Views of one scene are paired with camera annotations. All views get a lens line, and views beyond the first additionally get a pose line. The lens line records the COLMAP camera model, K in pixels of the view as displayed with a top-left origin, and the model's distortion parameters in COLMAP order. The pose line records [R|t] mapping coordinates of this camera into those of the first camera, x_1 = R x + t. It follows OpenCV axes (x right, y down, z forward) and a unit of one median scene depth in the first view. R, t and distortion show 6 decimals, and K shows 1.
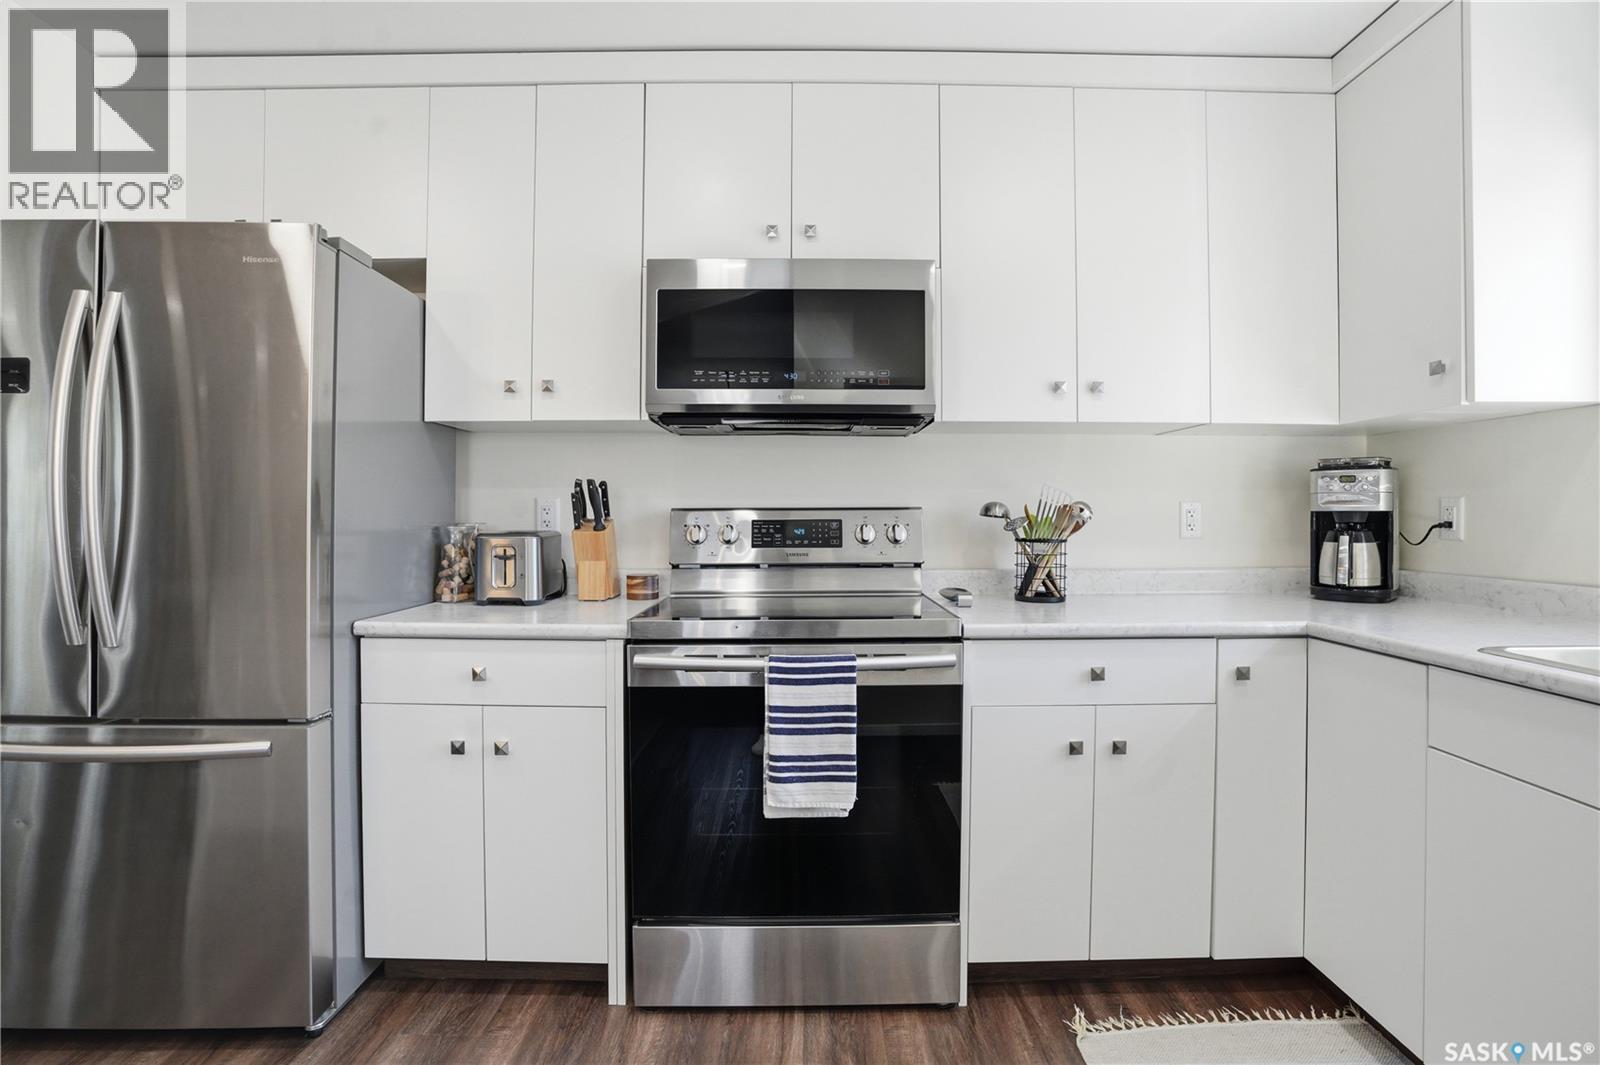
lens RADIAL K [[754.7, 0, 805.3], [0, 754.7, 514.2], [0, 0, 1]] dist [-0.079014, 0.035006]
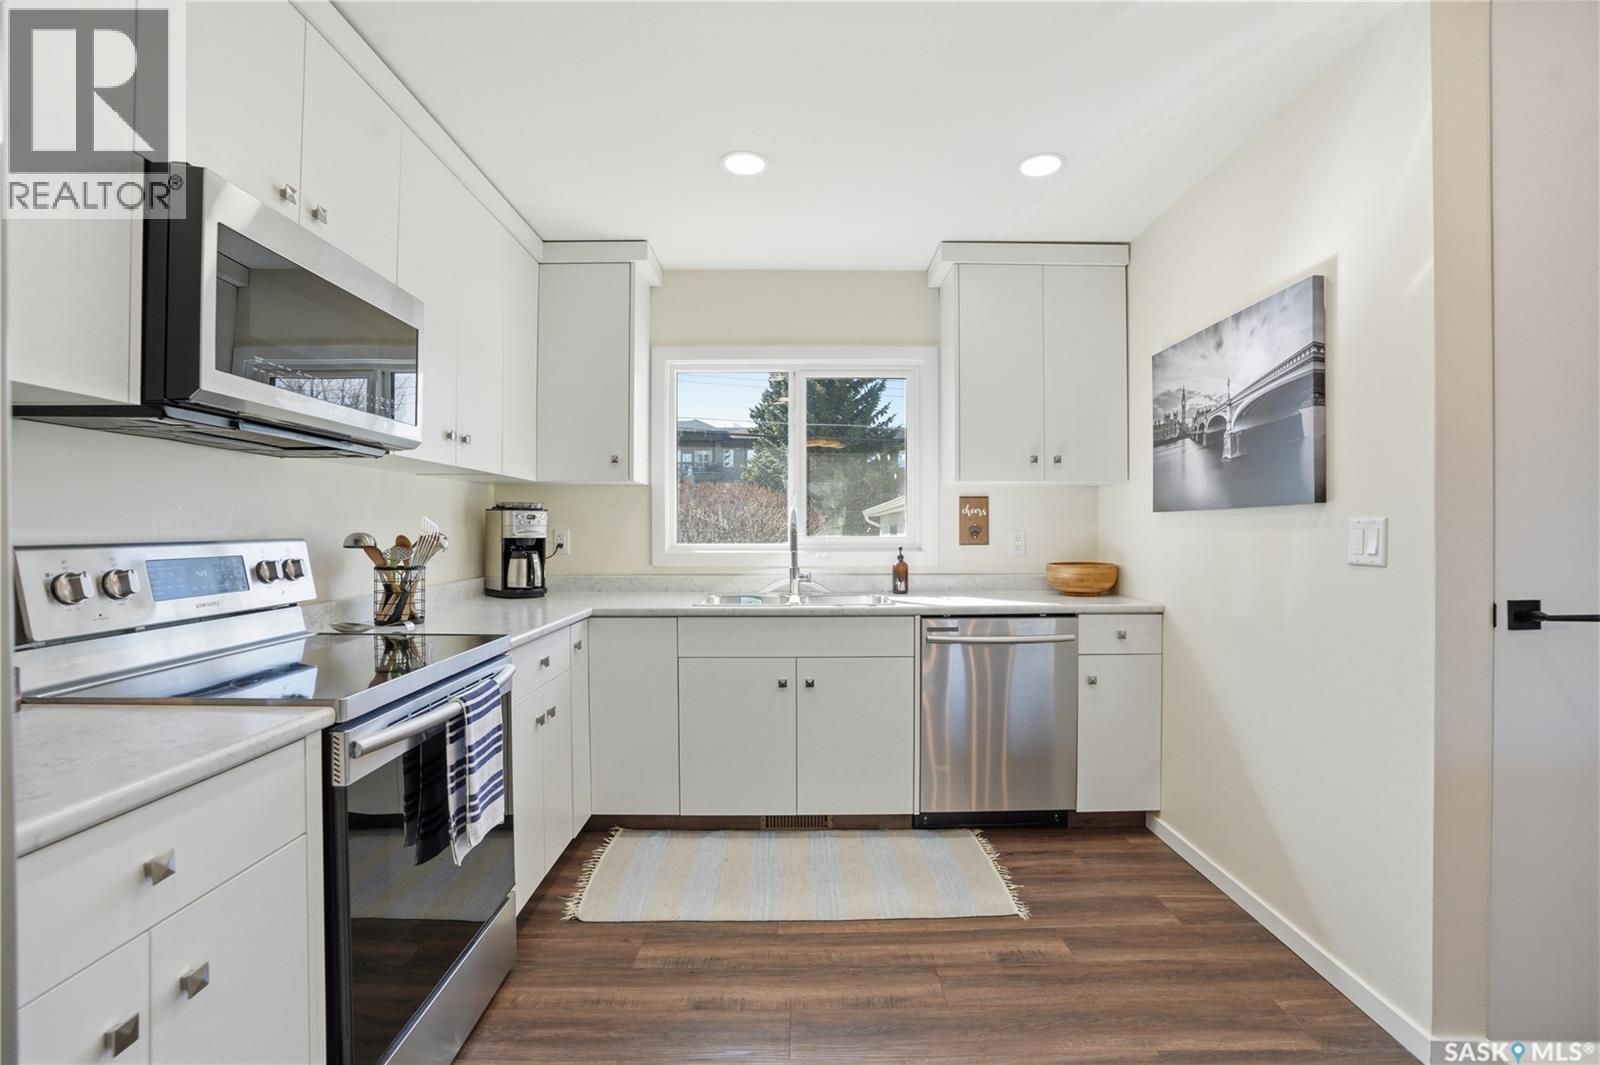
lens RADIAL K [[737.6, 0, 800.0], [0, 737.6, 532.5], [0, 0, 1]] dist [-0.073873, 0.031165]
pose [[0.000711, -0.003503, 0.999994, -0.799455], [0.000495, 0.999994, 0.003503, -0.021529], [-1.000000, 0.000493, 0.000712, 0.454349]]
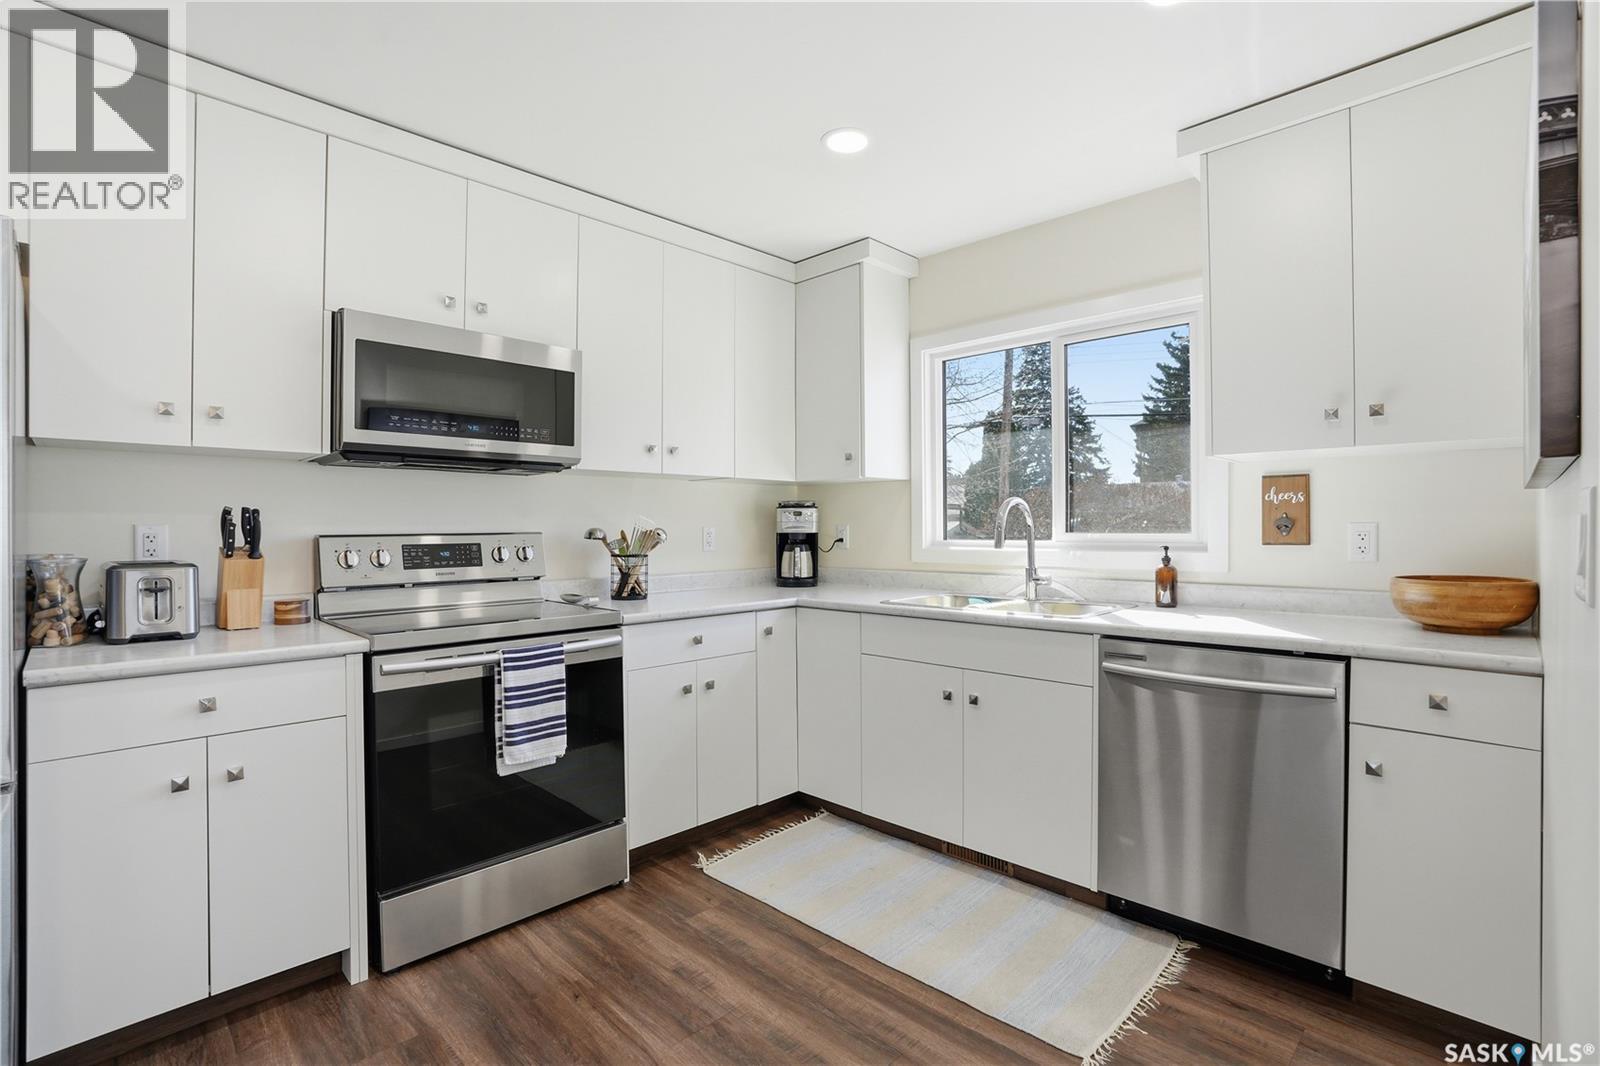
lens RADIAL K [[737.6, 0, 800.0], [0, 737.6, 533.0], [0, 0, 1]] dist [-0.073873, 0.031165]
pose [[0.706445, -0.008515, 0.707717, -0.466055], [0.004185, 0.999960, 0.007854, -0.017924], [-0.707756, -0.002586, 0.706453, -0.206703]]
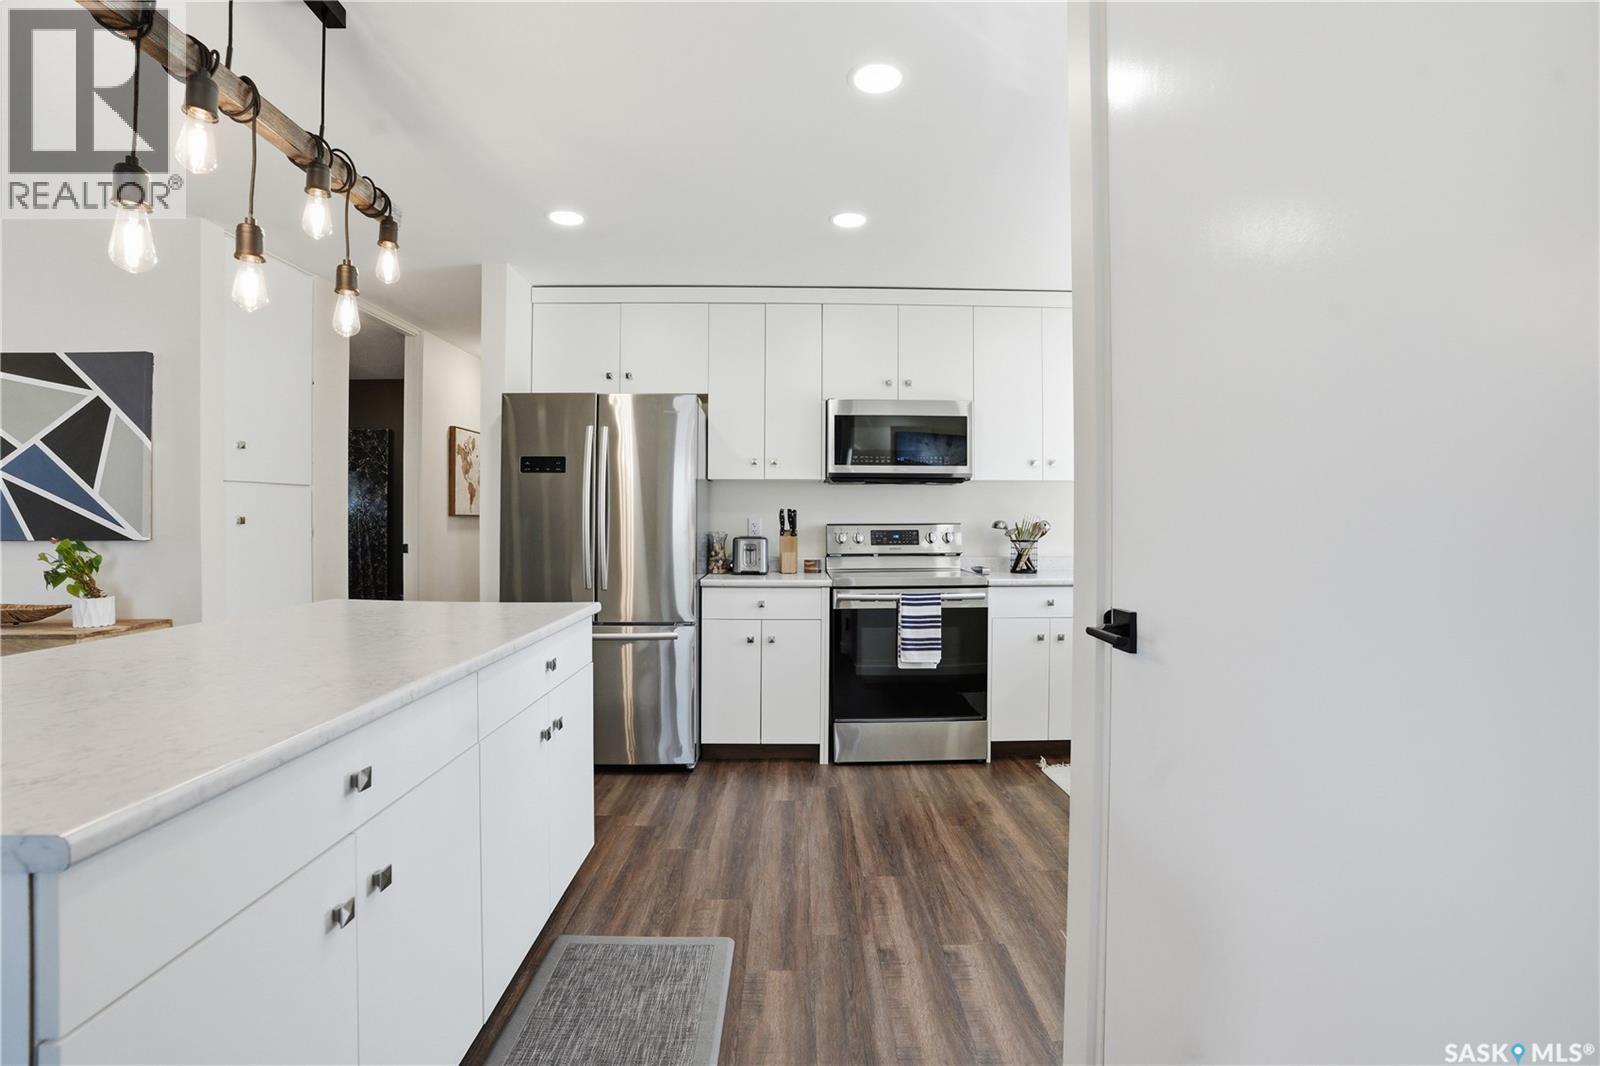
lens RADIAL K [[754.7, 0, 805.3], [0, 754.7, 514.7], [0, 0, 1]] dist [-0.079014, 0.035006]
pose [[0.999838, -0.000014, 0.017983, -0.298775], [0.000106, 0.999987, -0.005122, -0.023882], [-0.017983, 0.005123, 0.999825, -0.969782]]
